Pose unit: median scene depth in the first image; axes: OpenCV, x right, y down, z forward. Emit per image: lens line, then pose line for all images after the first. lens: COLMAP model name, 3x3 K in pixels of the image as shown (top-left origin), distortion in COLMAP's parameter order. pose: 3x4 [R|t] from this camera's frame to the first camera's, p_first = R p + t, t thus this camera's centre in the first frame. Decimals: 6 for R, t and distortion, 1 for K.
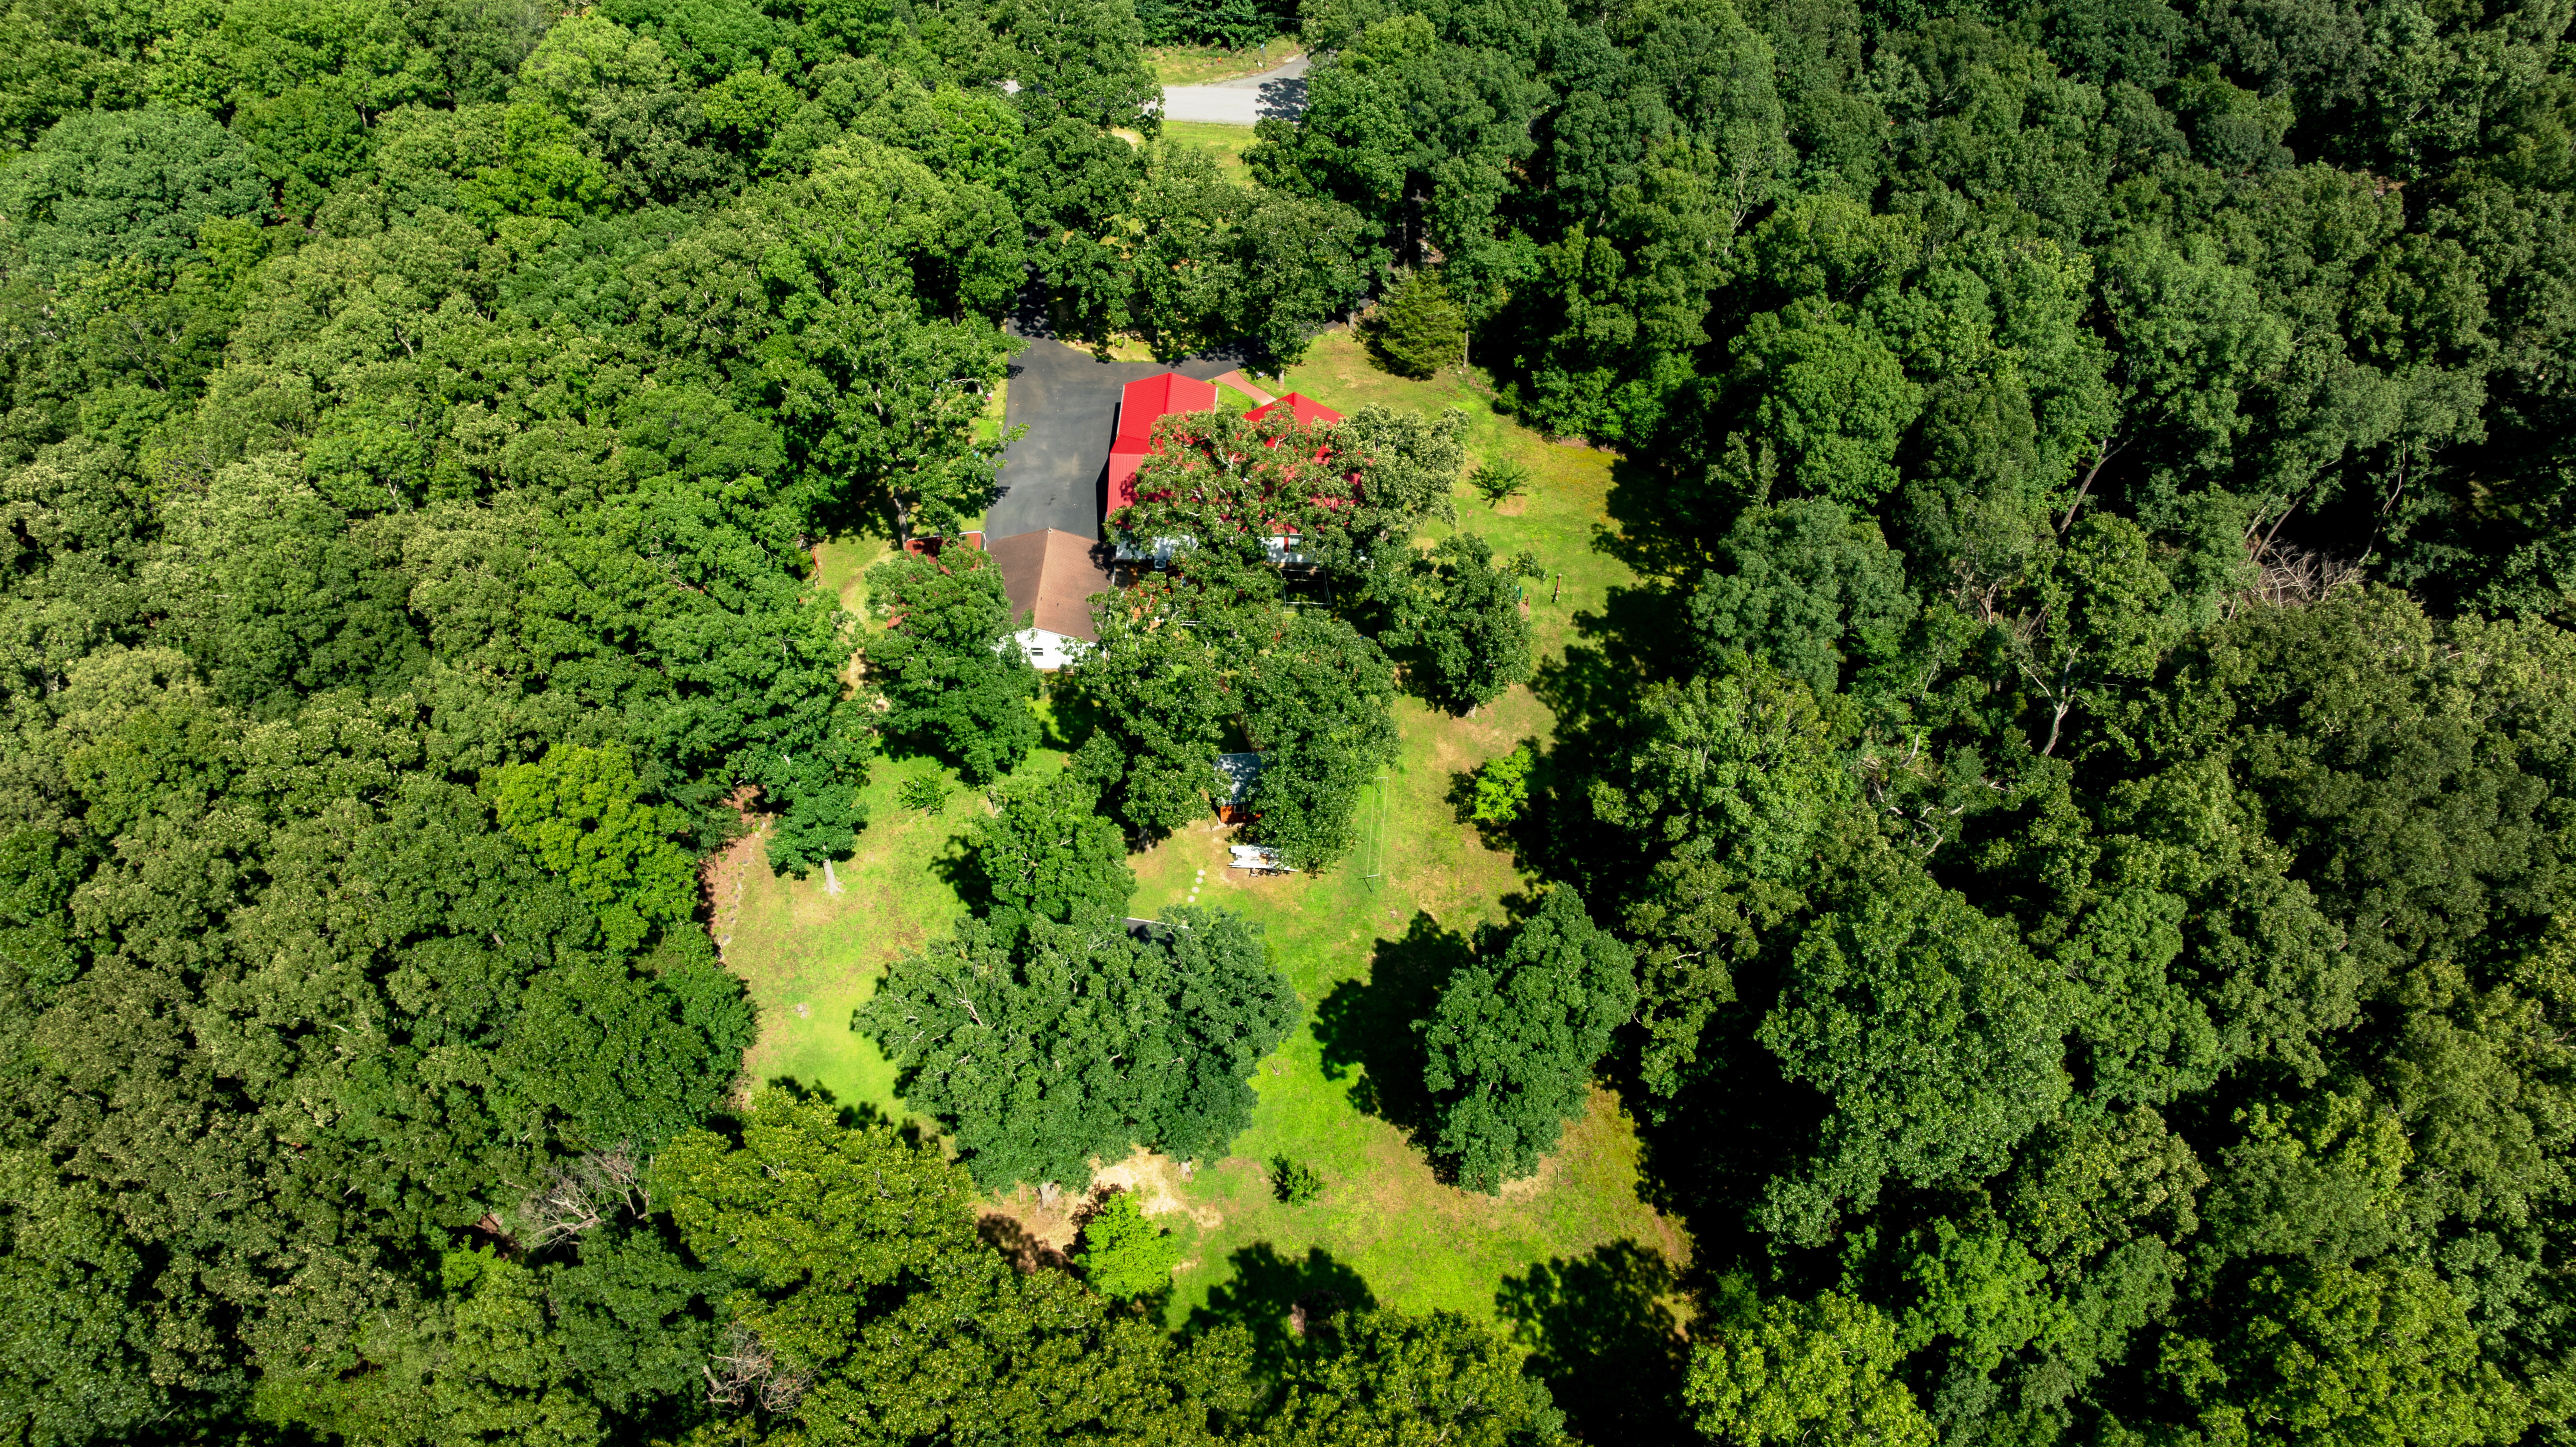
lens RADIAL K [[1841.7, 0, 1288.0], [0, 1841.7, 723.5], [0, 0, 1]] dist [0.001060, -0.052360]
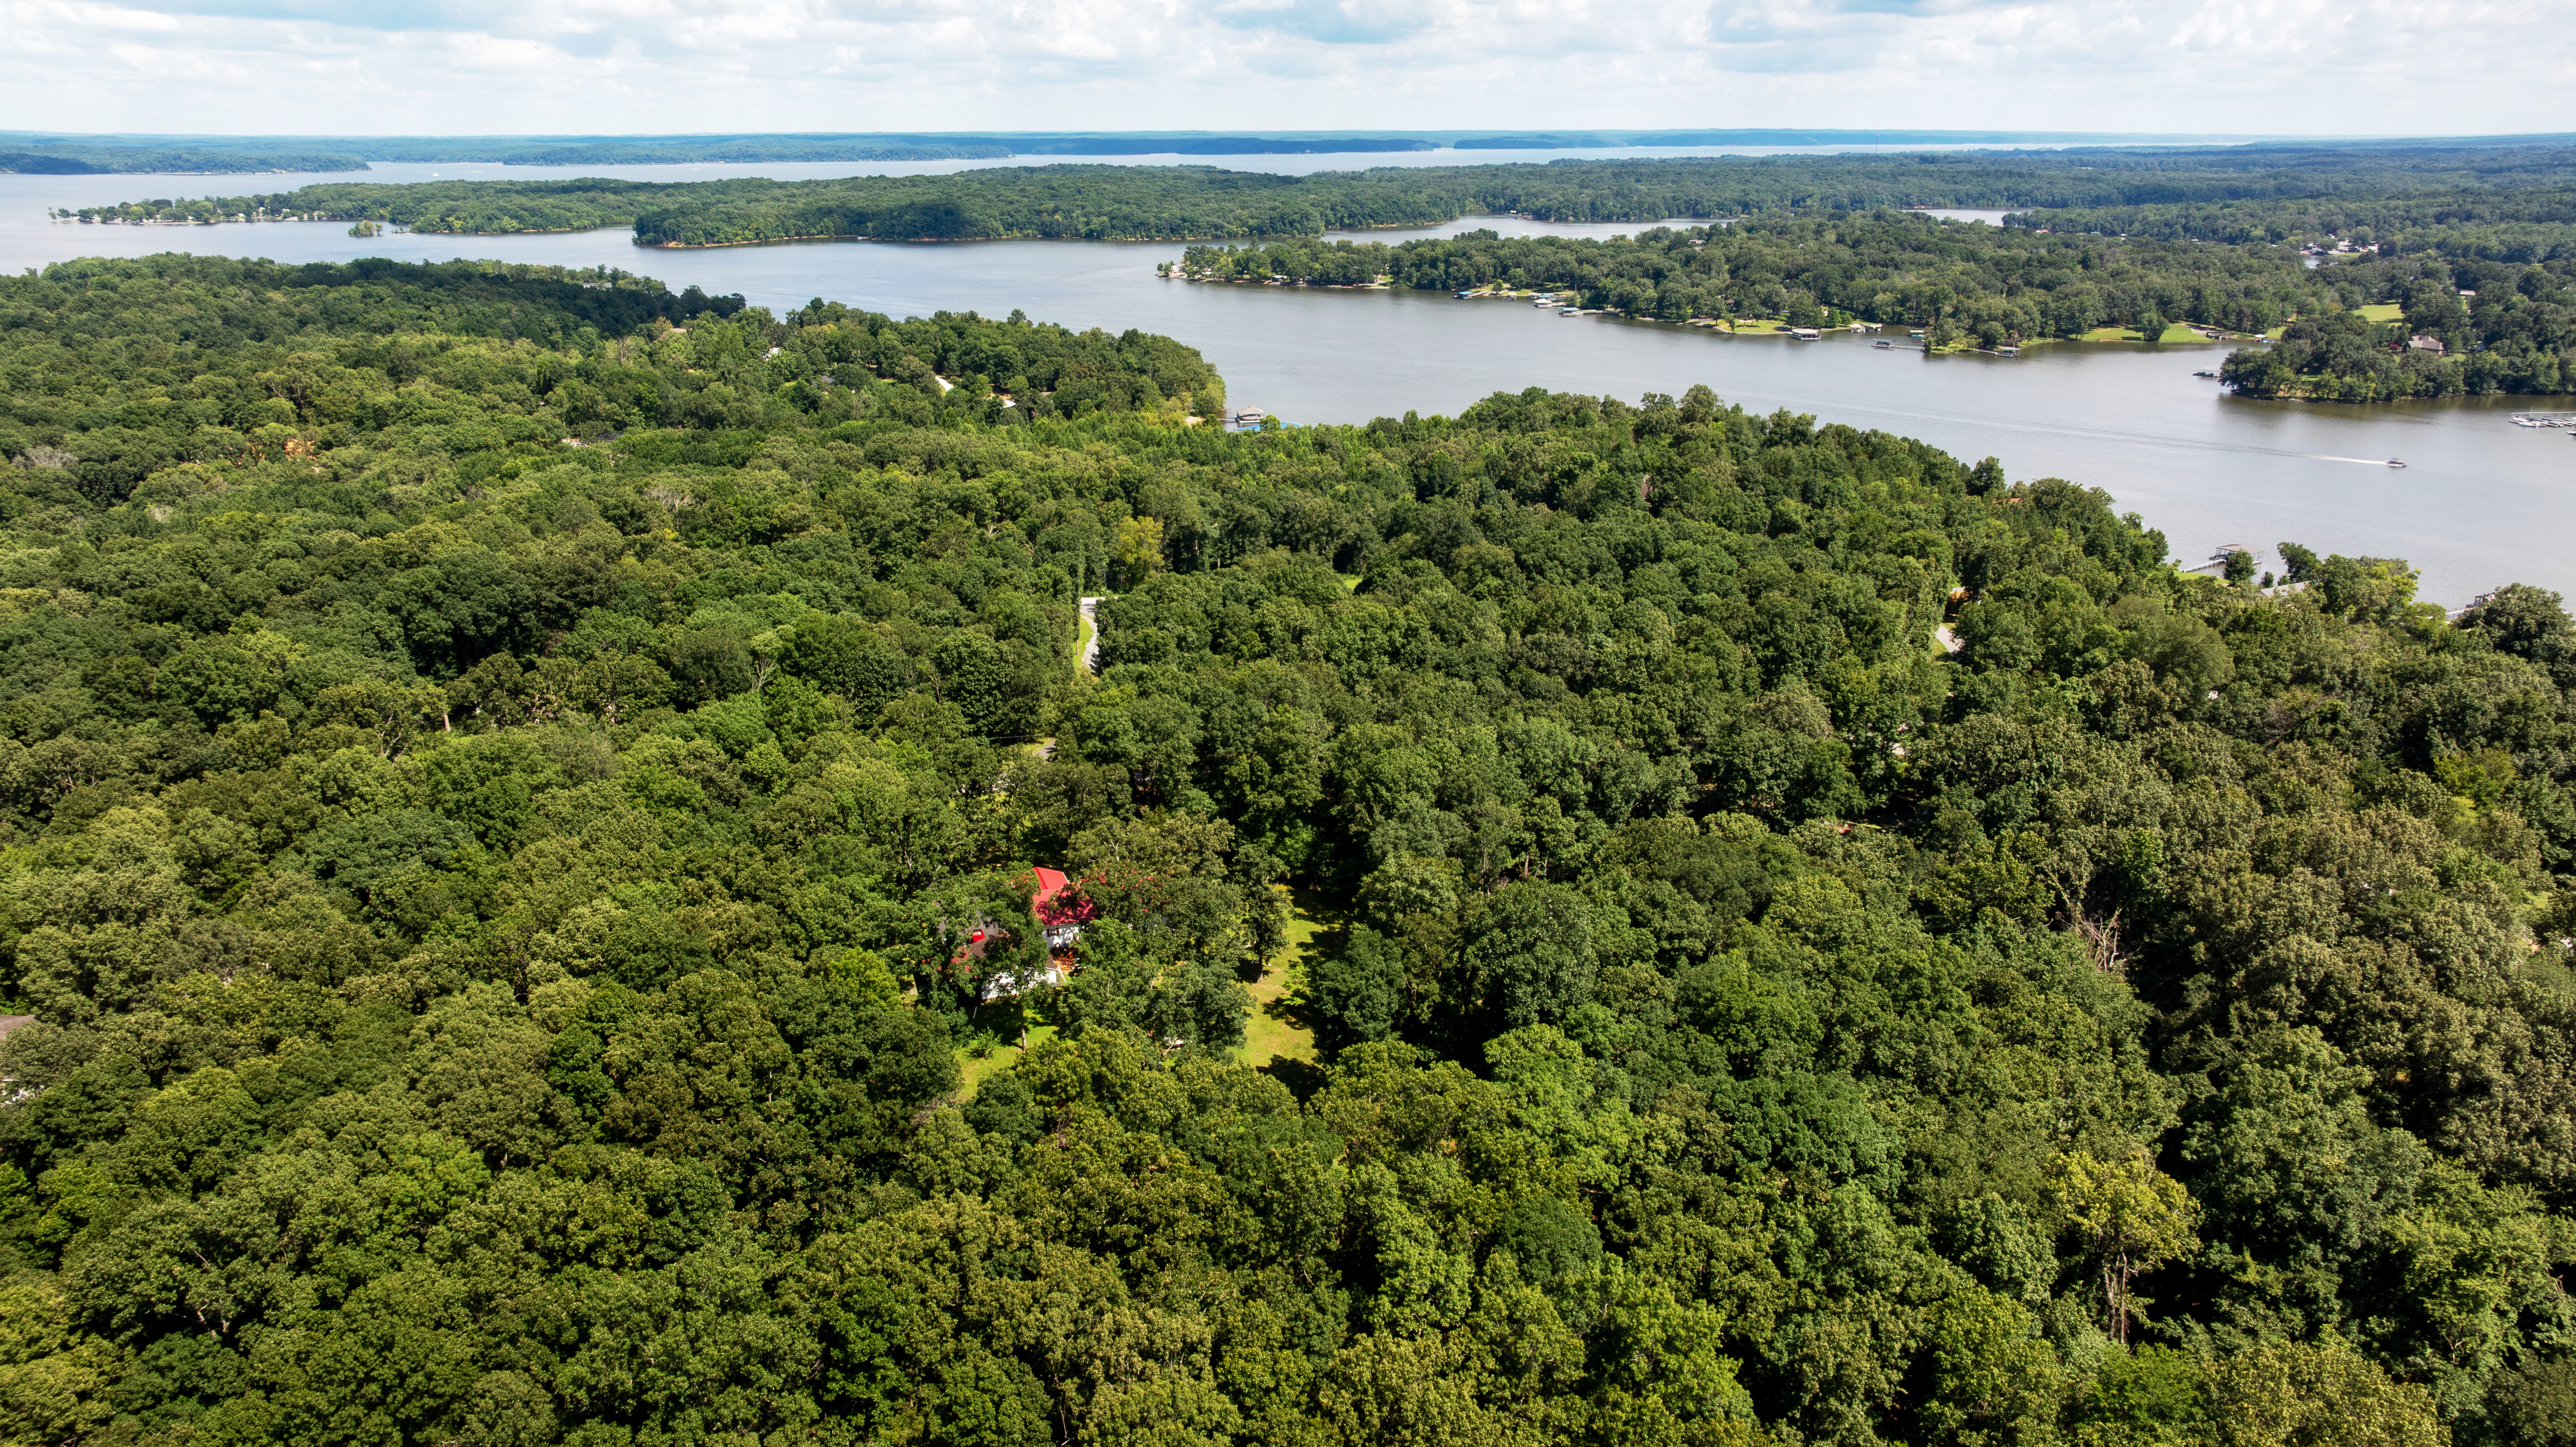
lens RADIAL K [[1841.7, 0, 1288.0], [0, 1841.7, 723.5], [0, 0, 1]] dist [0.001060, -0.052360]
pose [[0.933088, -0.110146, 0.342368, -0.435511], [0.276800, 0.827737, -0.488092, 0.628431], [-0.229629, 0.550200, 0.802839, -0.534548]]
